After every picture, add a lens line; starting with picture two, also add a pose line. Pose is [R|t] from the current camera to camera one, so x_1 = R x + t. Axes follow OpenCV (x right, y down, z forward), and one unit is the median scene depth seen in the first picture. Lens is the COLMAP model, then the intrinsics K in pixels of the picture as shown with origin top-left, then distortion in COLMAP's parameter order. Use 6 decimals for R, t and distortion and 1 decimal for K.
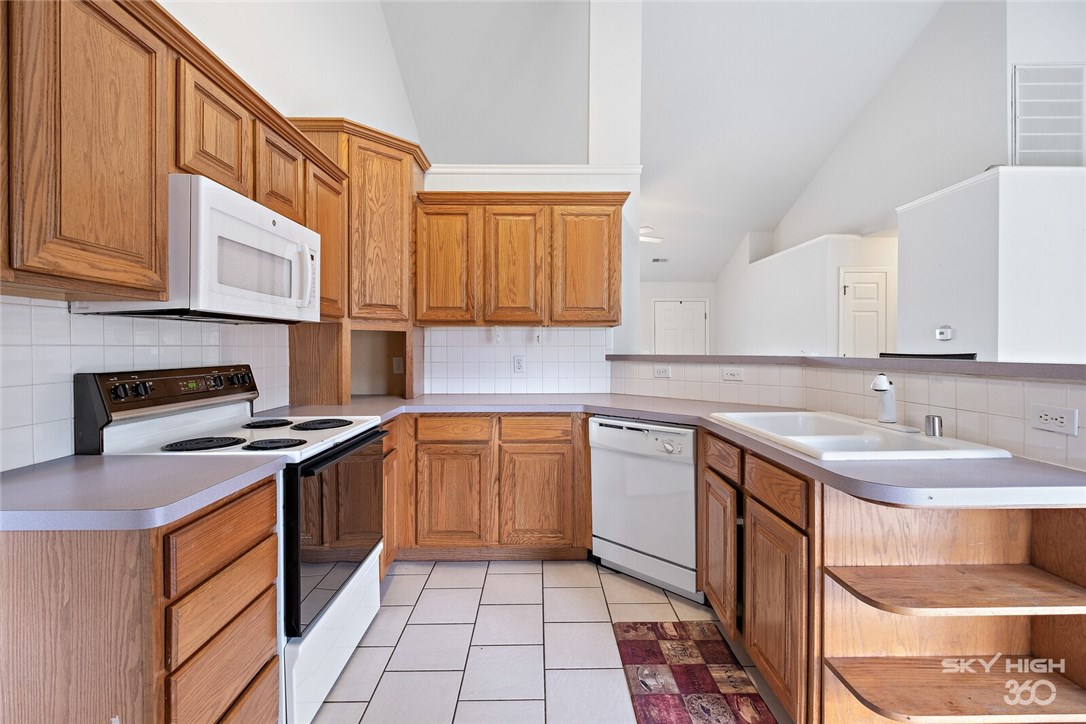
lens RADIAL K [[471.3, 0, 543.1], [0, 471.3, 355.1], [0, 0, 1]] dist [0.002542, -0.003898]
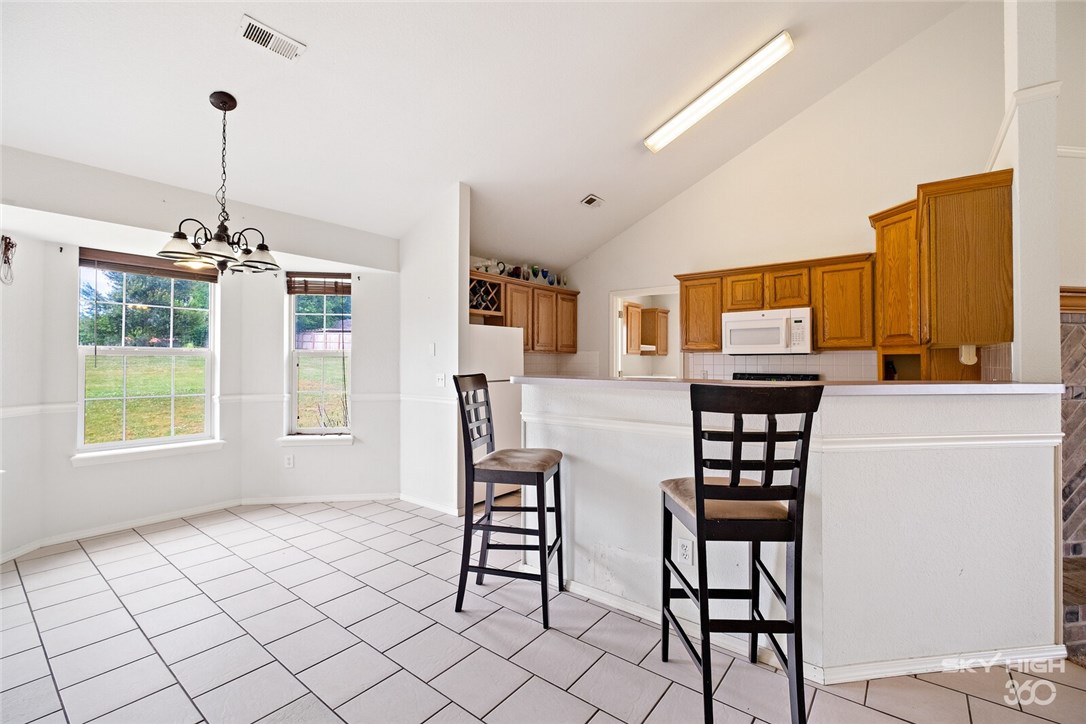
lens RADIAL K [[471.3, 0, 543.1], [0, 471.3, 355.1], [0, 0, 1]] dist [0.002542, -0.003898]
pose [[-0.630833, -0.013164, -0.775807, 1.373209], [-0.014996, 0.999876, -0.004772, -0.029551], [0.775774, 0.008624, -0.630952, 1.113401]]
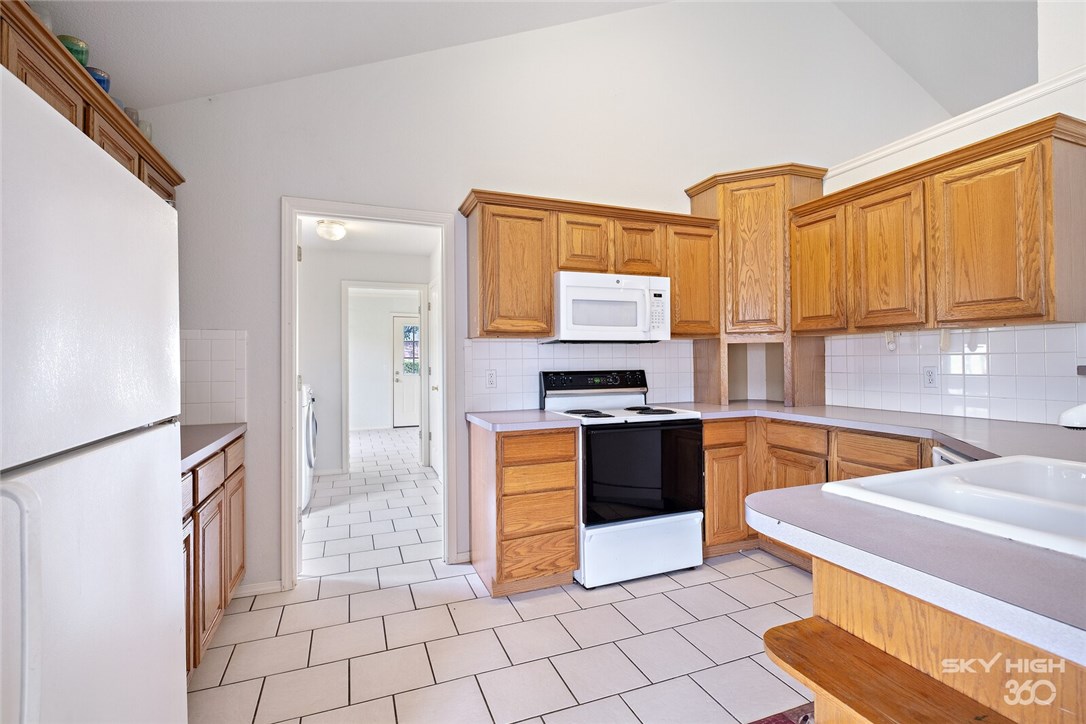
lens RADIAL K [[494.0, 0, 543.0], [0, 494.0, 362.0], [0, 0, 1]] dist [-0.000824, -0.000126]
pose [[0.352706, -0.000316, -0.935734, 0.615899], [-0.006399, 0.999976, -0.002750, 0.000598], [0.935712, 0.006958, 0.352695, 0.112081]]
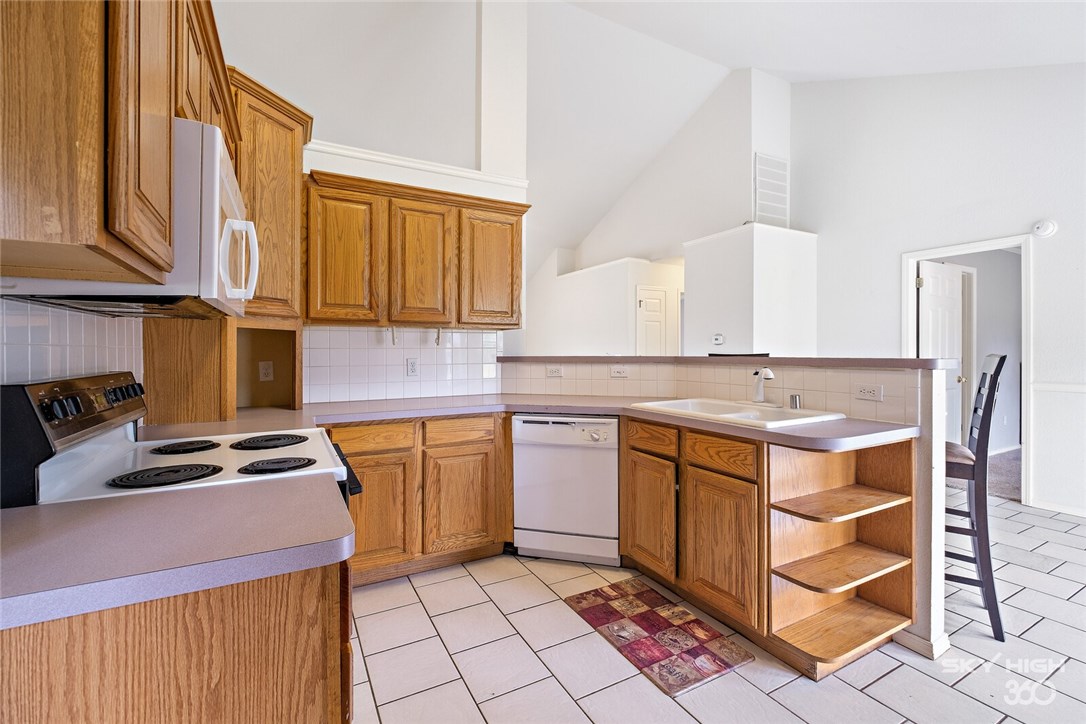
lens RADIAL K [[475.4, 0, 544.0], [0, 475.4, 357.5], [0, 0, 1]] dist [0.004323, -0.006834]
pose [[0.884685, -0.006946, 0.466138, -0.325307], [0.008327, 0.999965, -0.000903, 0.003642], [-0.466115, 0.004680, 0.884712, 0.028624]]
